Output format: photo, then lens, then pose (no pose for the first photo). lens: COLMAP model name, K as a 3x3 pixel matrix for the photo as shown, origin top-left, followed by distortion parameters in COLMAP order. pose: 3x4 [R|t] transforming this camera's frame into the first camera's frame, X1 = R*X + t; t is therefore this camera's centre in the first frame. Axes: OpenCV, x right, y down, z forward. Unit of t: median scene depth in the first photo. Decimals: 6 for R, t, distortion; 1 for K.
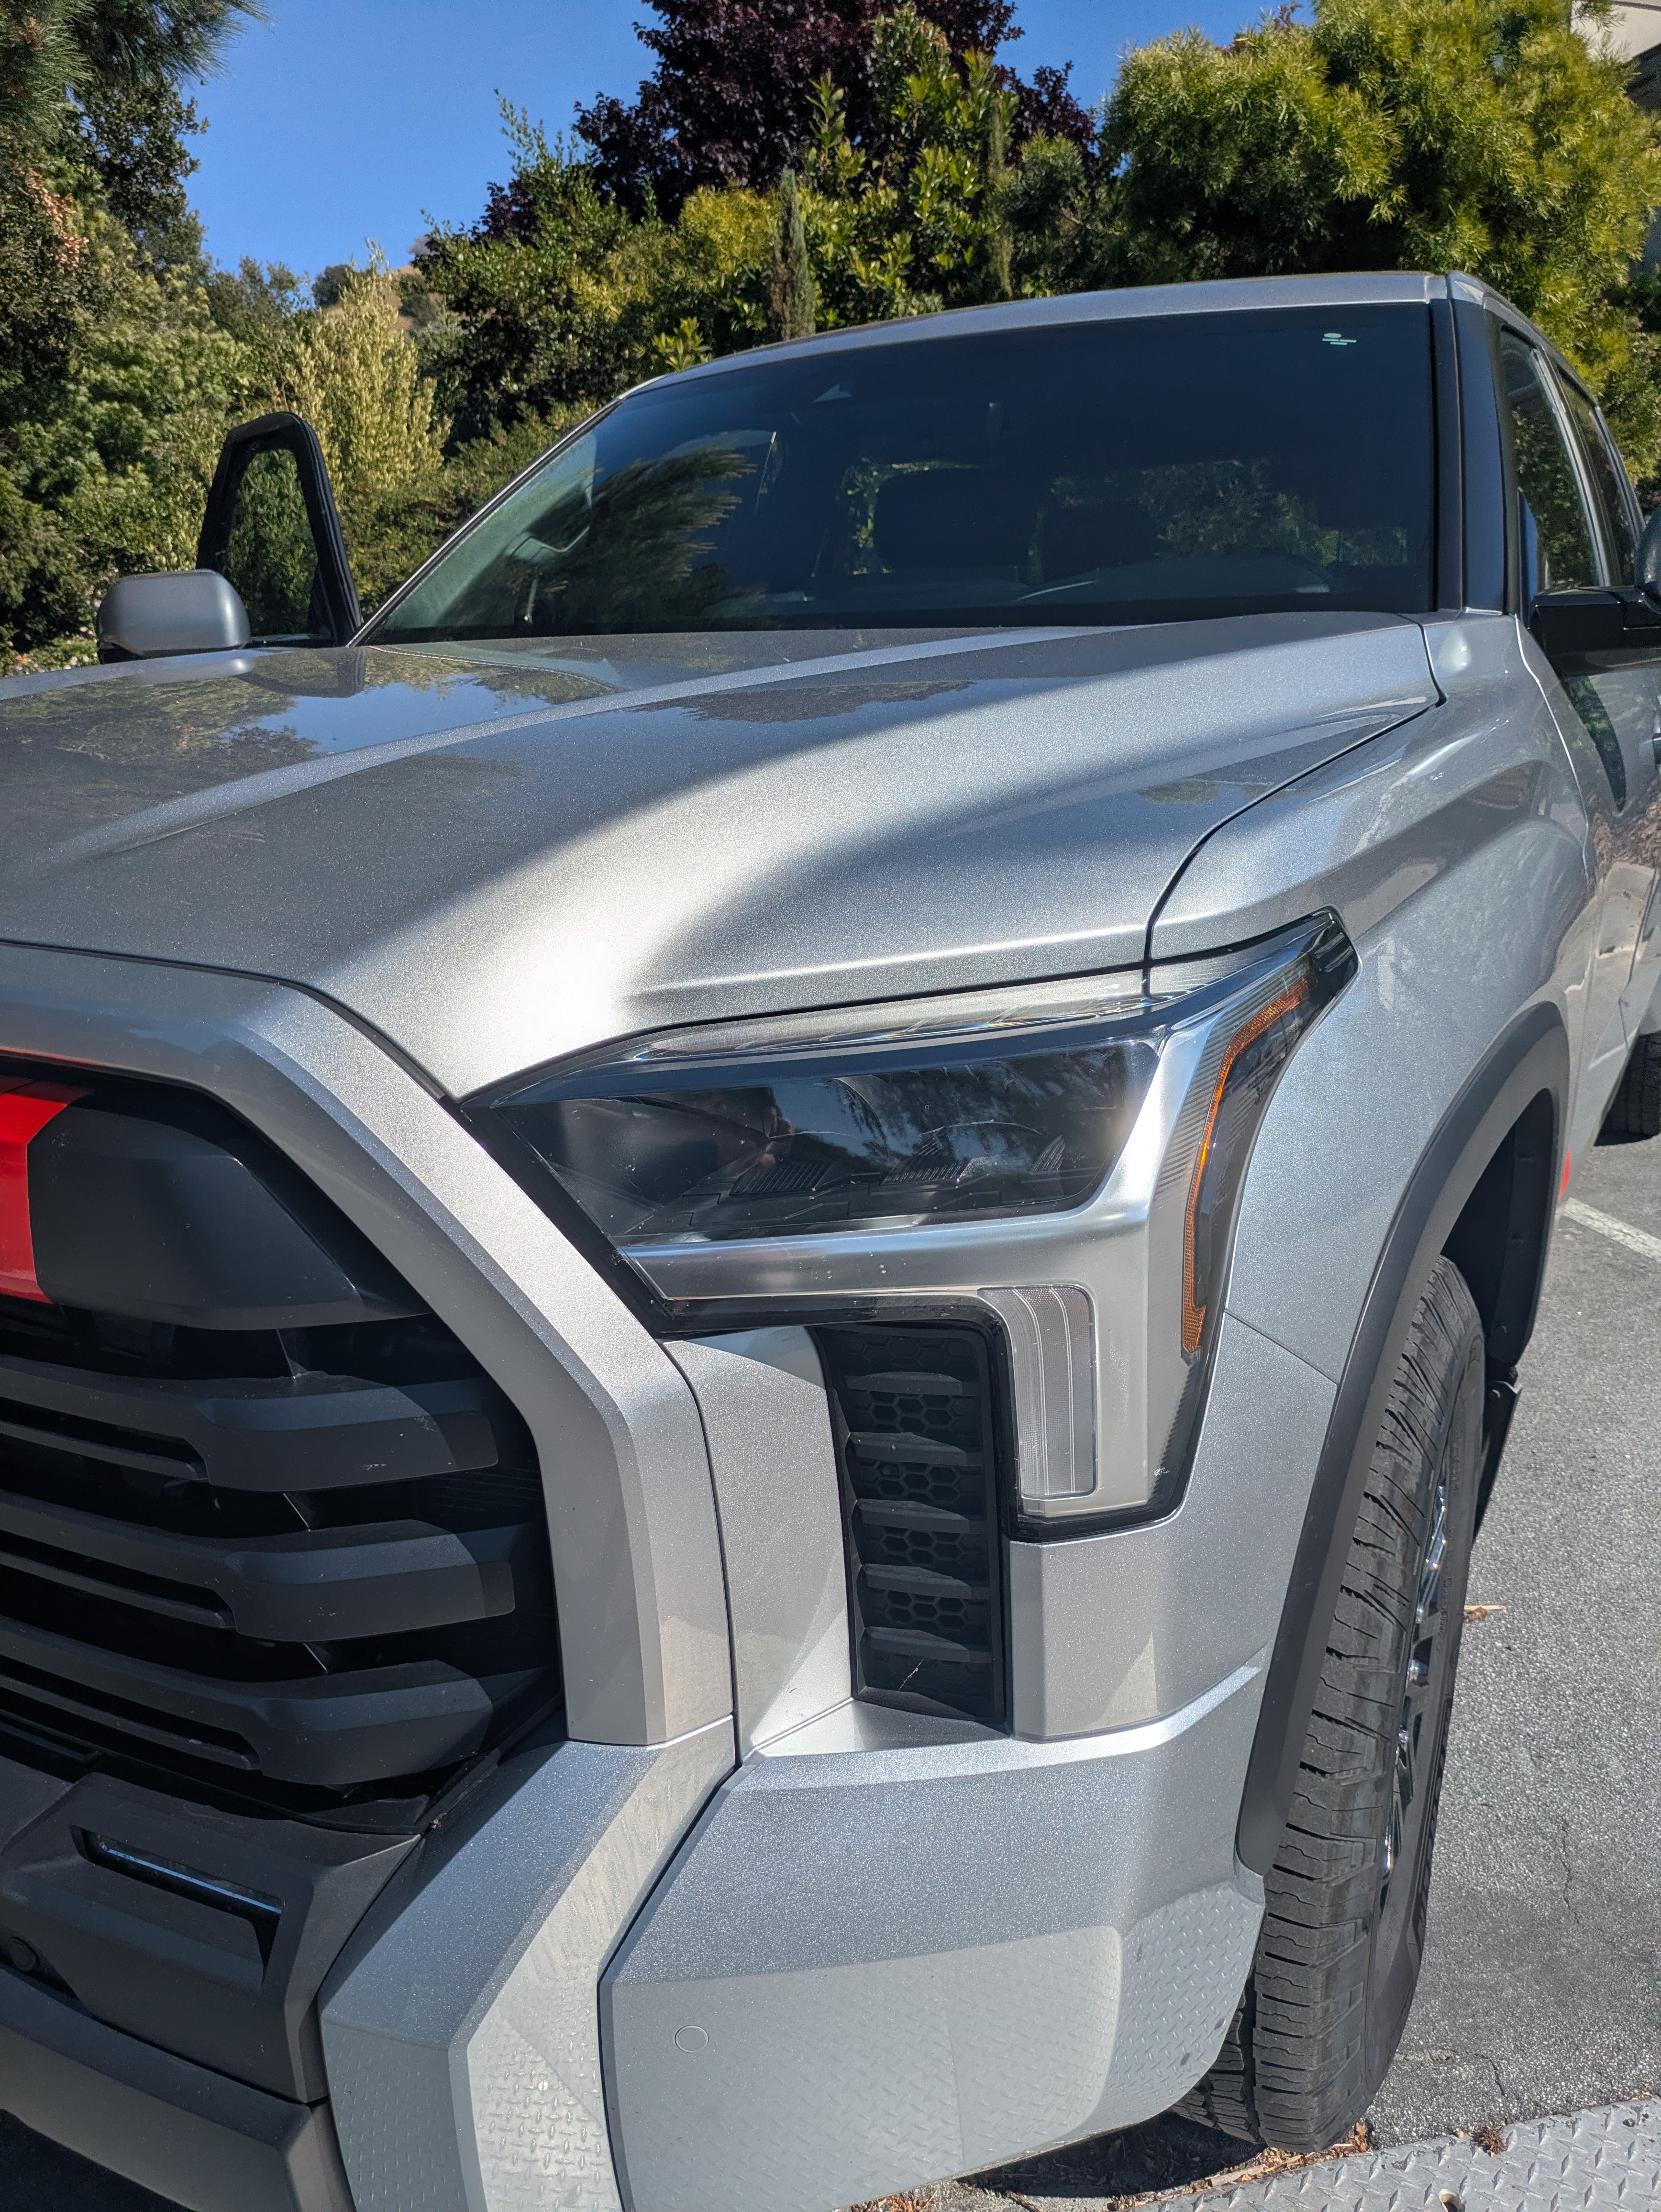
lens RADIAL K [[1591.2, 0, 749.6], [0, 1591.2, 1114.9], [0, 0, 1]] dist [-0.006572, -0.008005]
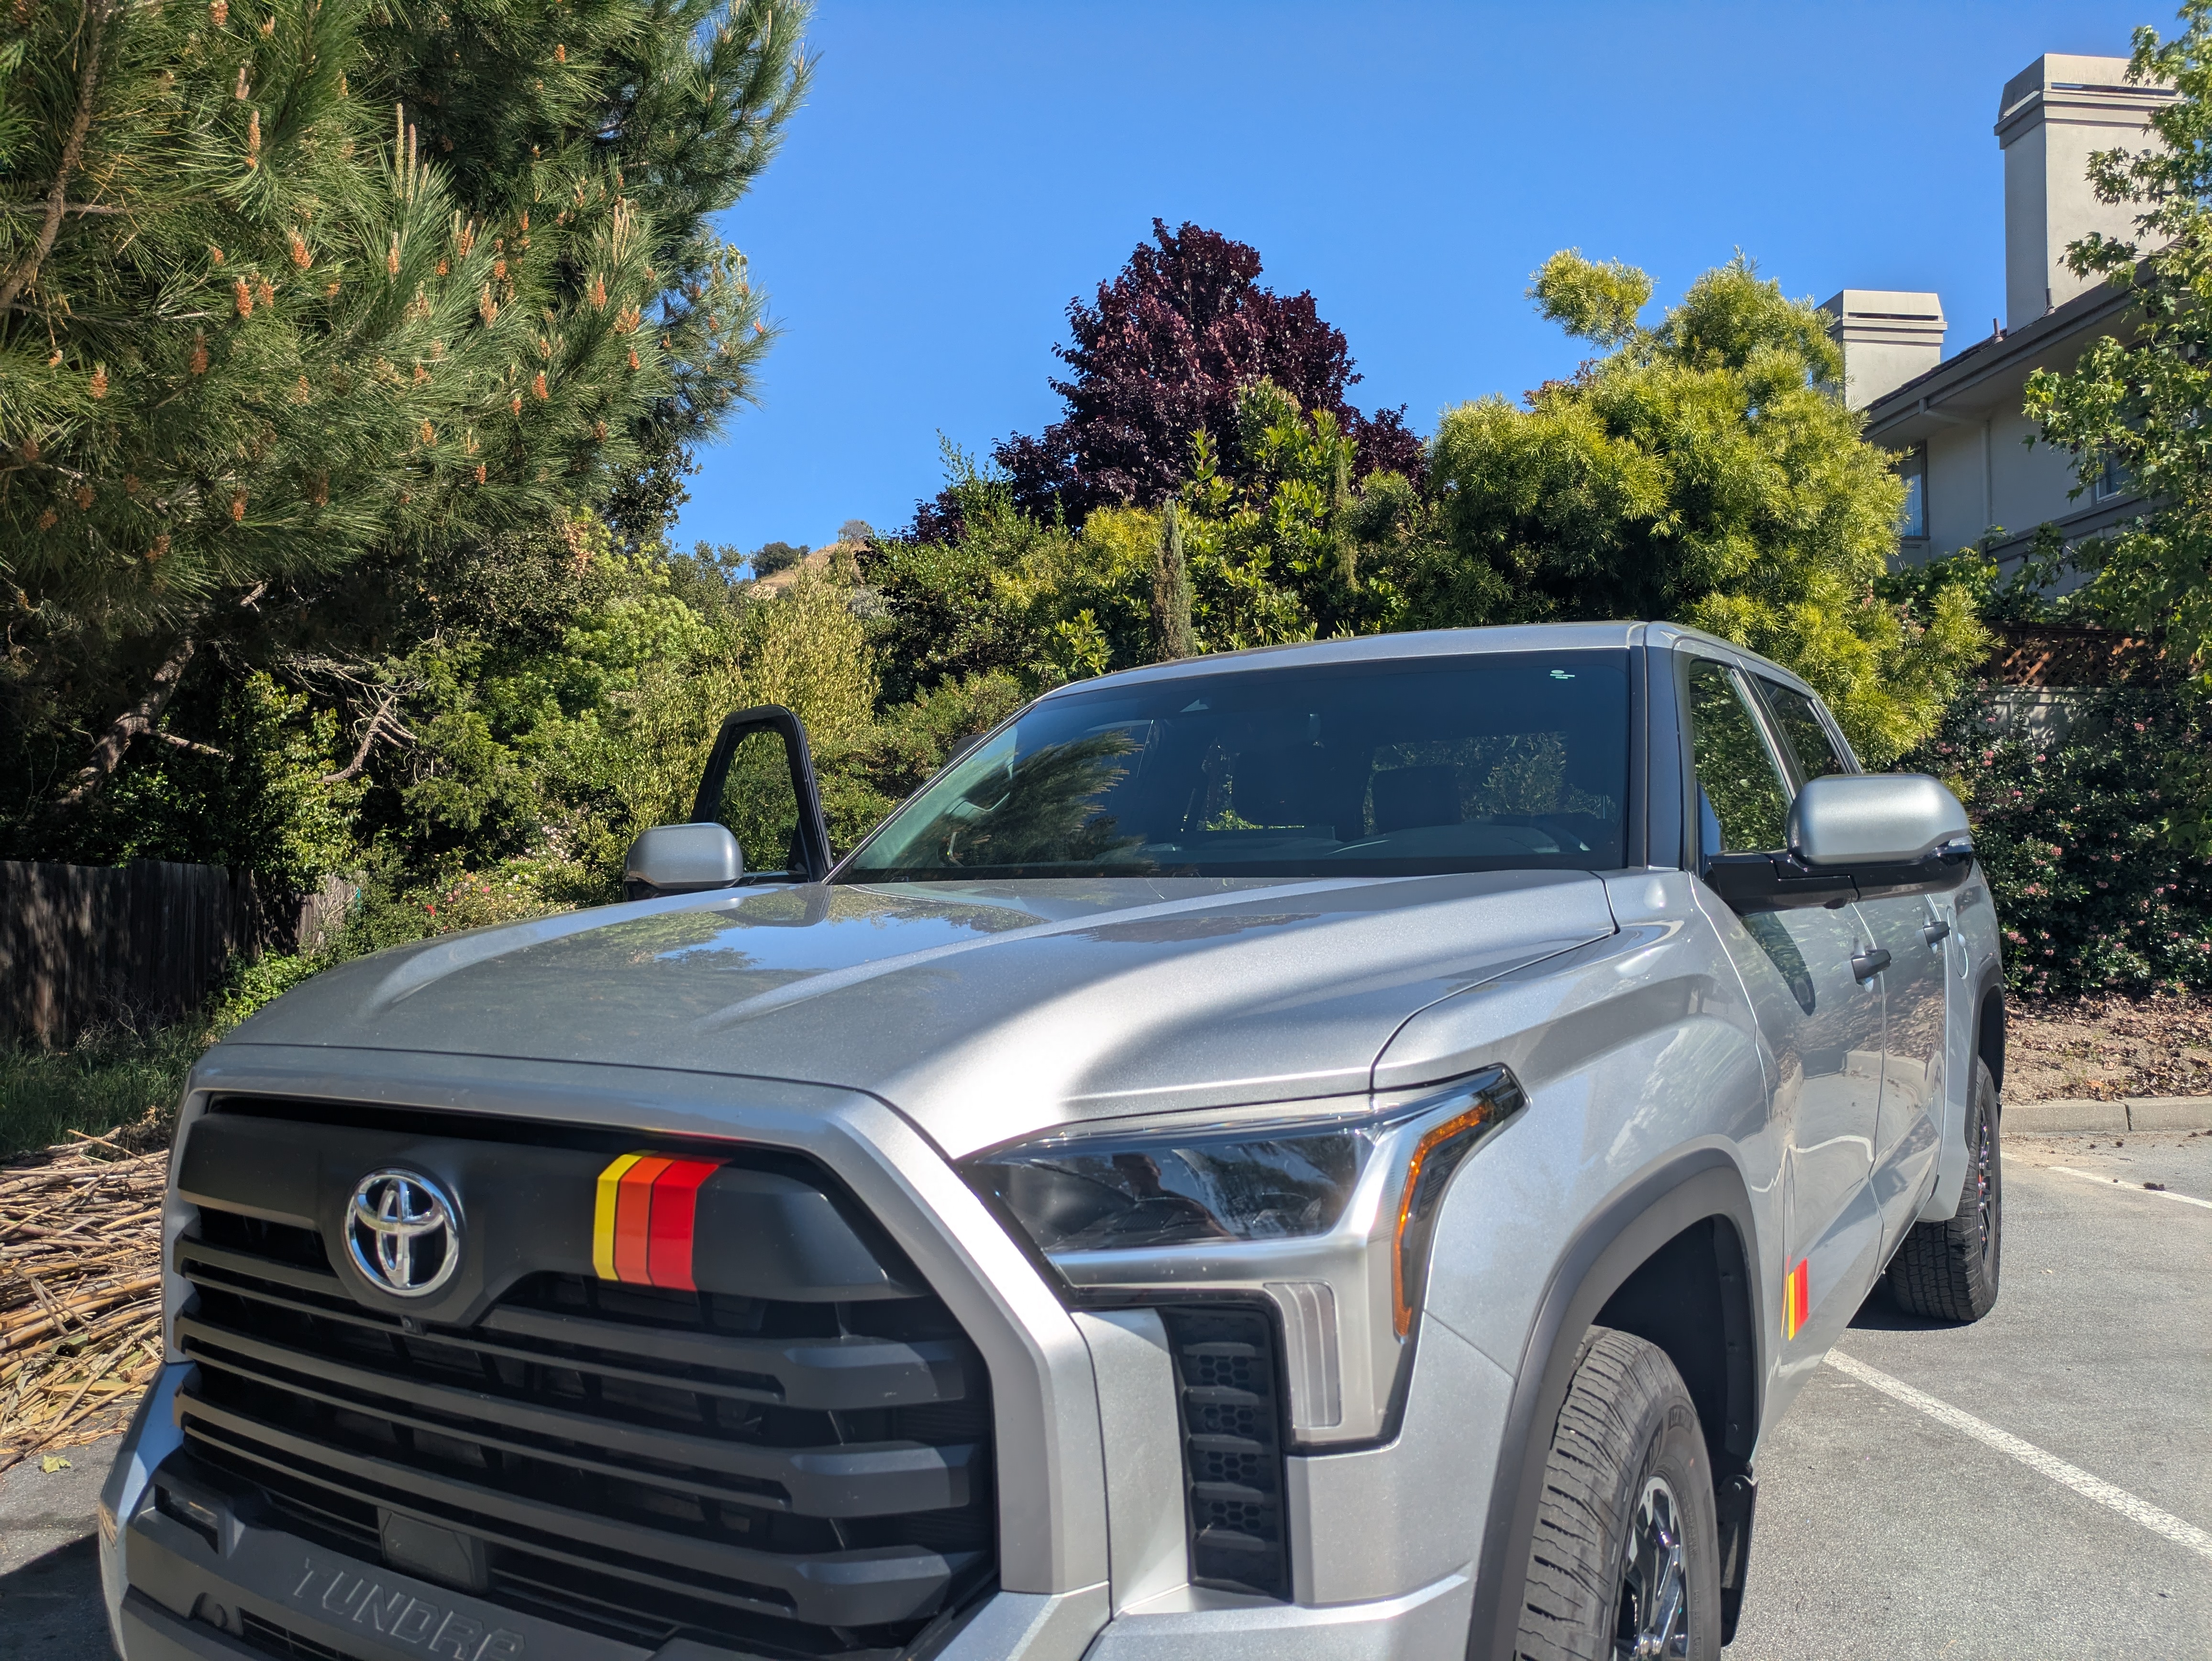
lens RADIAL K [[1645.3, 0, 1182.5], [0, 1645.3, 837.8], [0, 0, 1]] dist [0.082045, -0.001707]
pose [[0.999556, 0.010283, 0.027955, 0.001889], [-0.001529, 0.955003, -0.296593, 0.038532], [-0.029747, 0.296419, 0.954595, -0.167151]]
